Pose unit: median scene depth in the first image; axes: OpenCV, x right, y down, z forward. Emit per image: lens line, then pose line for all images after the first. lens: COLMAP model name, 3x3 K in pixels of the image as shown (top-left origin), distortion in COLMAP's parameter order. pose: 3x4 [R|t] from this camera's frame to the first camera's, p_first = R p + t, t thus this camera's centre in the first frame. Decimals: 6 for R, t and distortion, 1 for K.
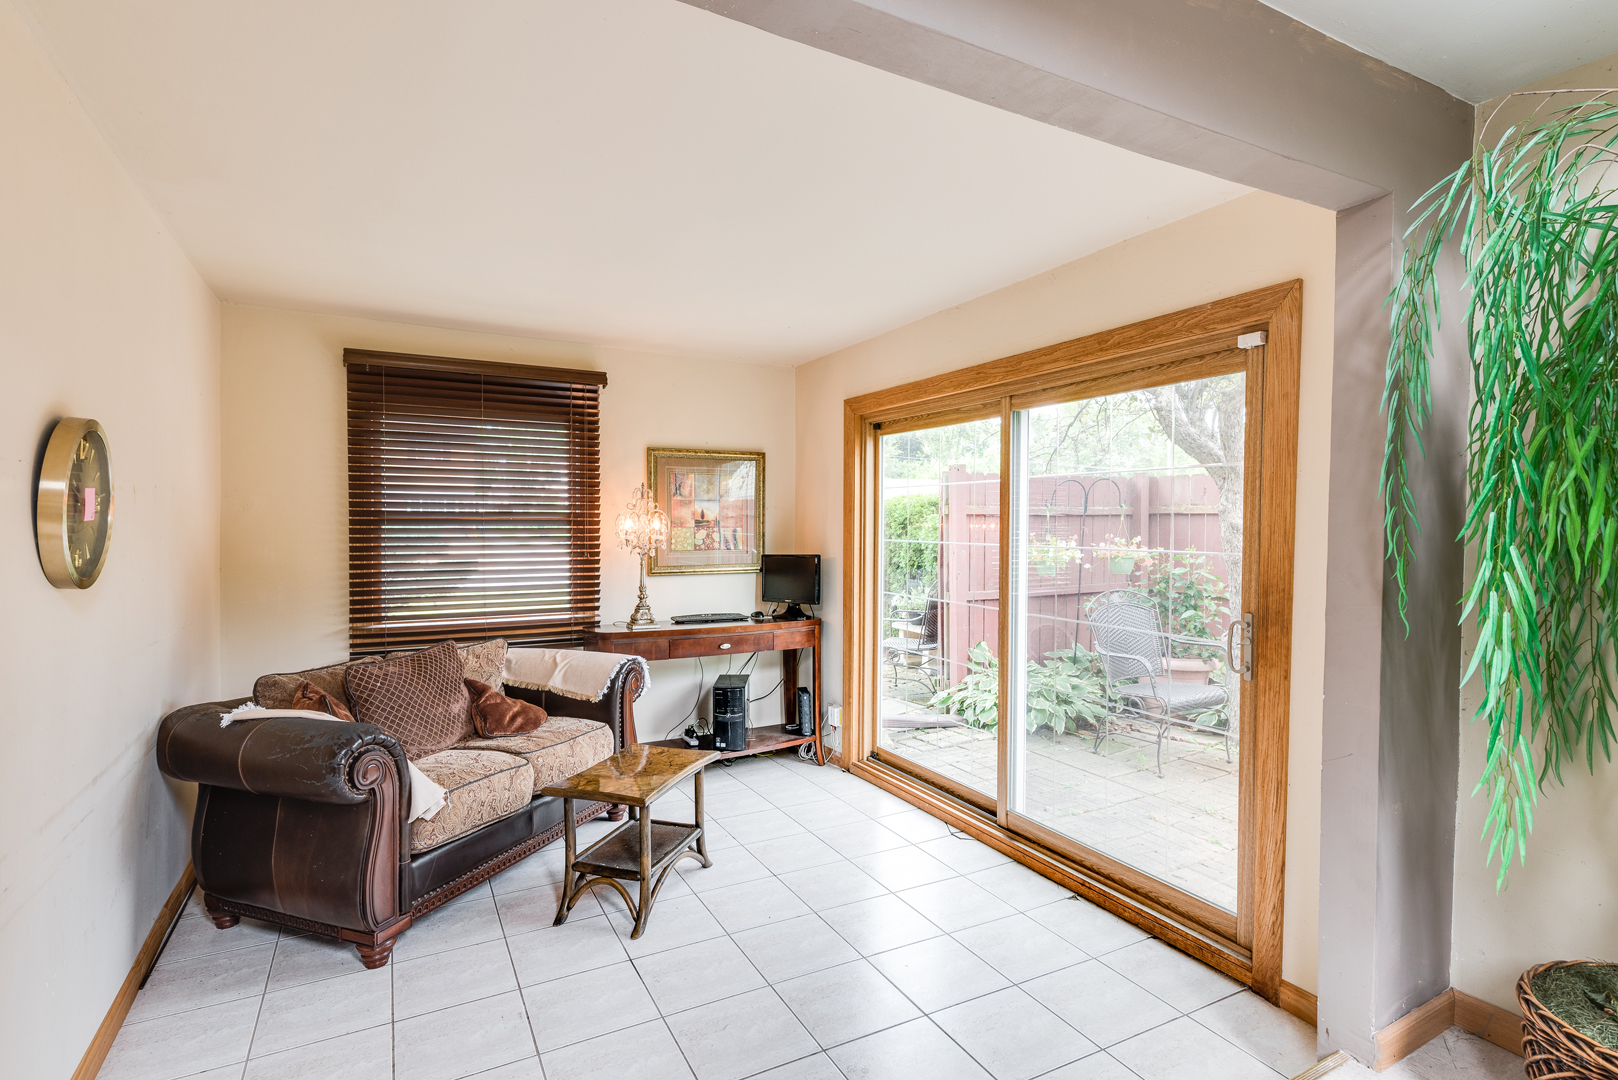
lens RADIAL K [[797.4, 0, 809.0], [0, 797.4, 540.0], [0, 0, 1]] dist [0.018975, -0.008378]
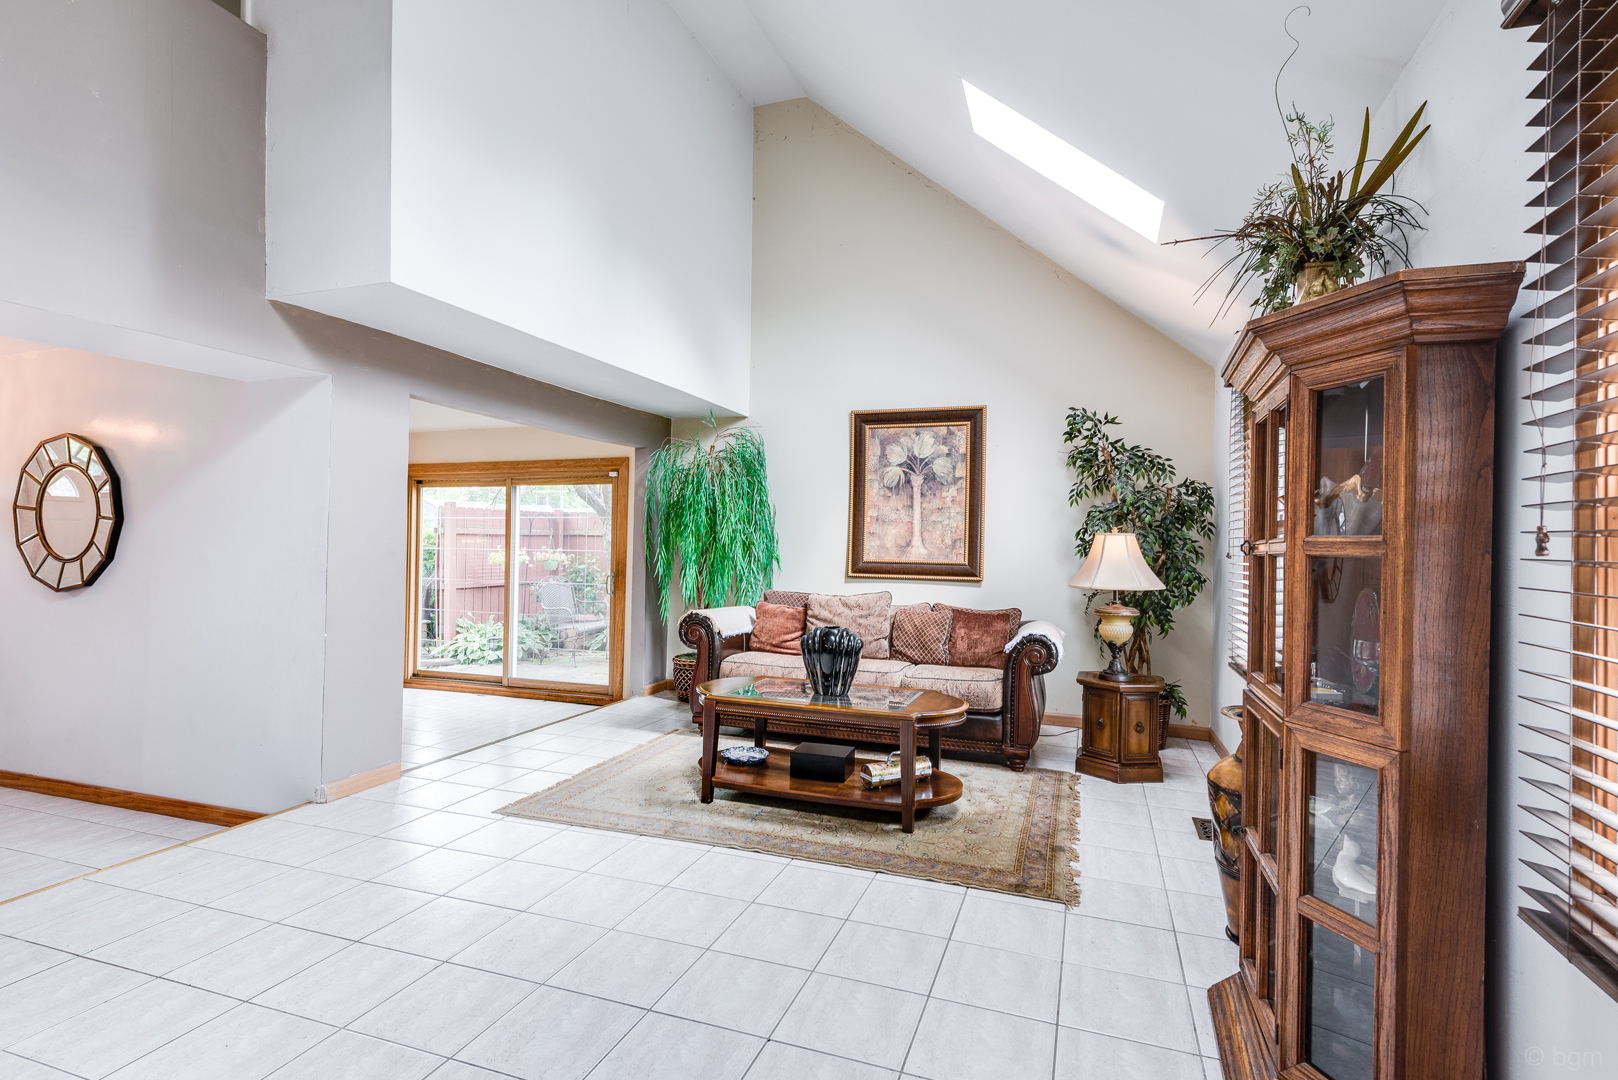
lens RADIAL K [[797.4, 0, 809.0], [0, 797.4, 540.0], [0, 0, 1]] dist [0.018975, -0.008378]
pose [[0.746629, 0.011081, 0.665148, -0.568632], [0.004900, 0.999743, -0.022155, 0.032177], [-0.665222, 0.019800, 0.746383, -1.100463]]
